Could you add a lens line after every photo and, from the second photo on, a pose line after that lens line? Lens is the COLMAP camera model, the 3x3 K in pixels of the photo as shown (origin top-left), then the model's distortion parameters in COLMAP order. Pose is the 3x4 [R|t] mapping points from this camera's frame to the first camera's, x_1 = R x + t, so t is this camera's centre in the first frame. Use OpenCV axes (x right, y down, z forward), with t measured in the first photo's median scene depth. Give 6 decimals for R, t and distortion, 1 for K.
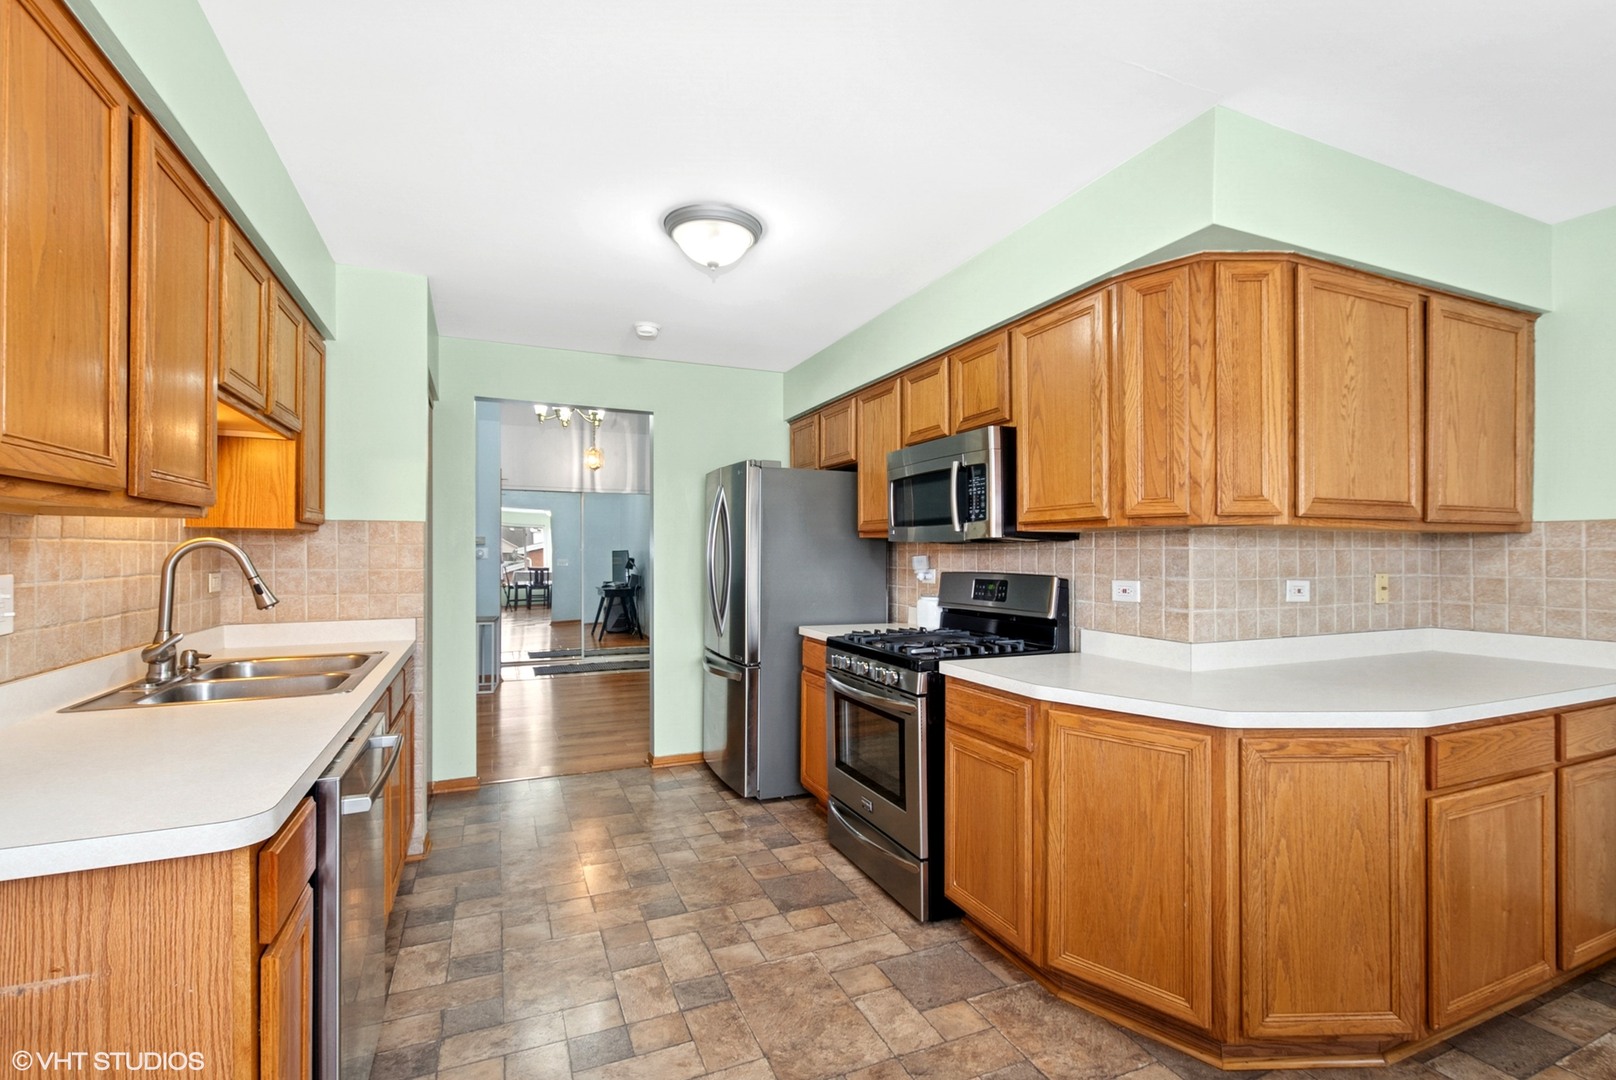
lens RADIAL K [[742.5, 0, 814.6], [0, 742.5, 544.3], [0, 0, 1]] dist [0.009165, -0.002597]
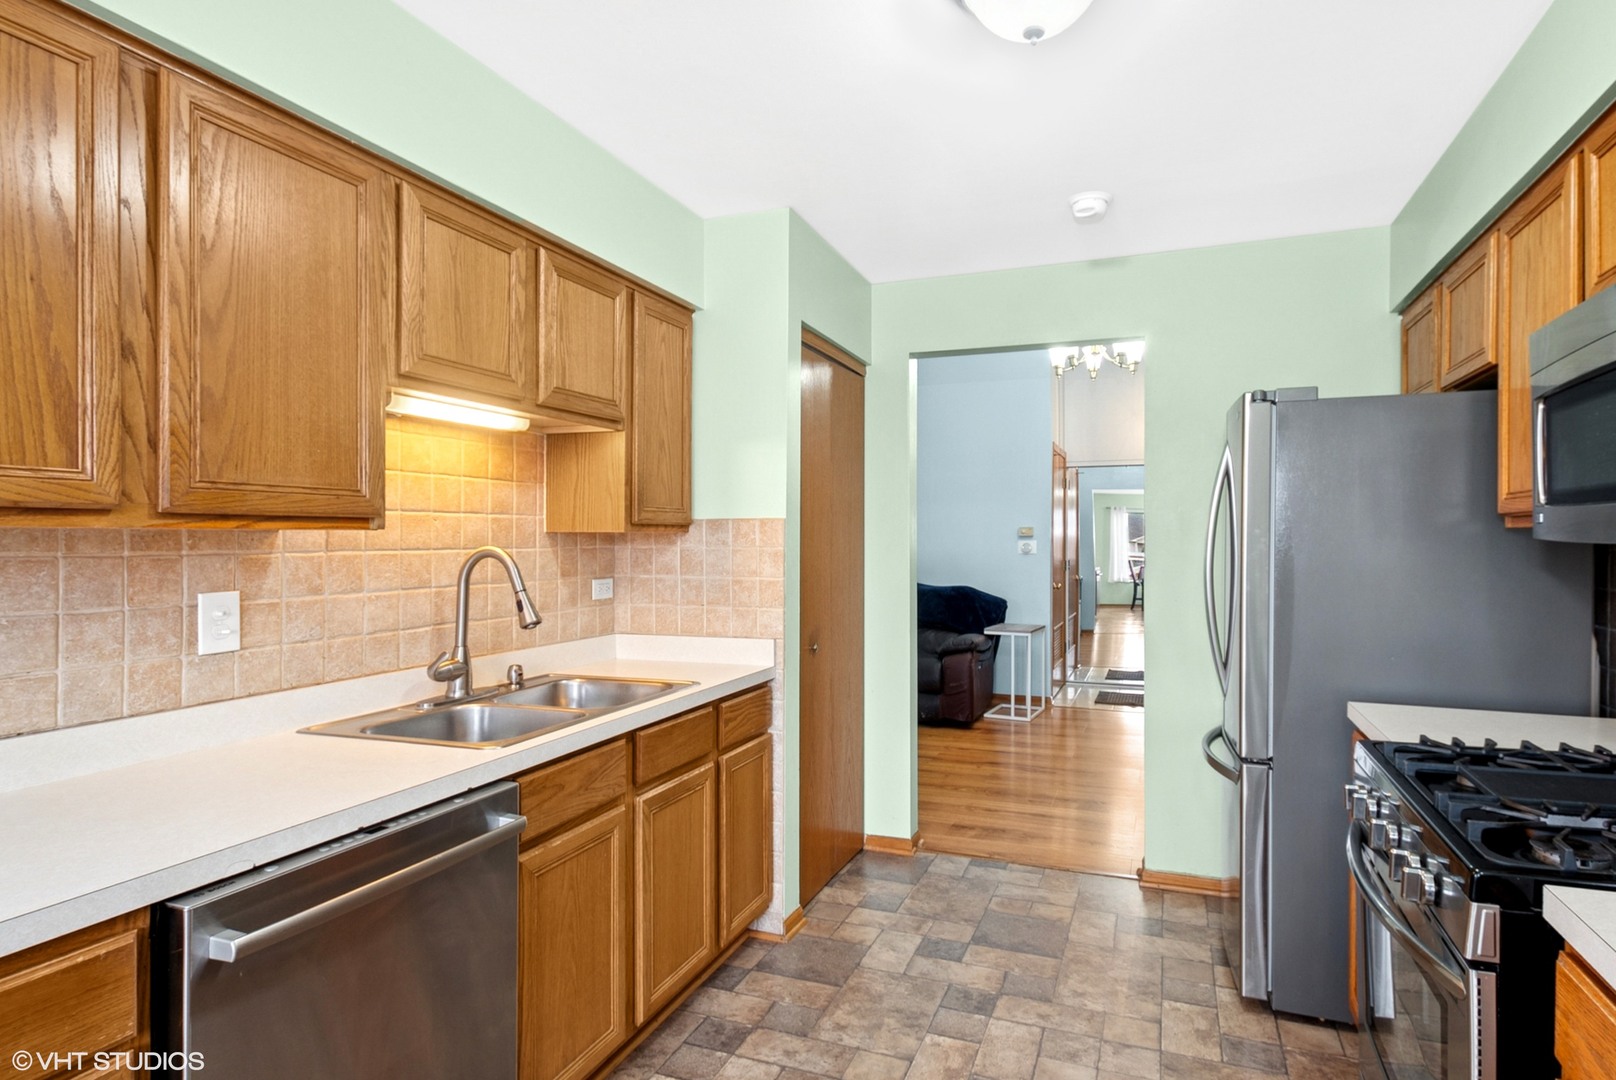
lens RADIAL K [[891.9, 0, 818.1], [0, 891.9, 542.8], [0, 0, 1]] dist [0.006147, -0.000235]
pose [[0.722819, -0.003938, -0.691026, 0.165824], [0.014061, 0.999861, 0.009009, -0.012924], [0.690894, -0.016228, 0.722774, 0.346581]]
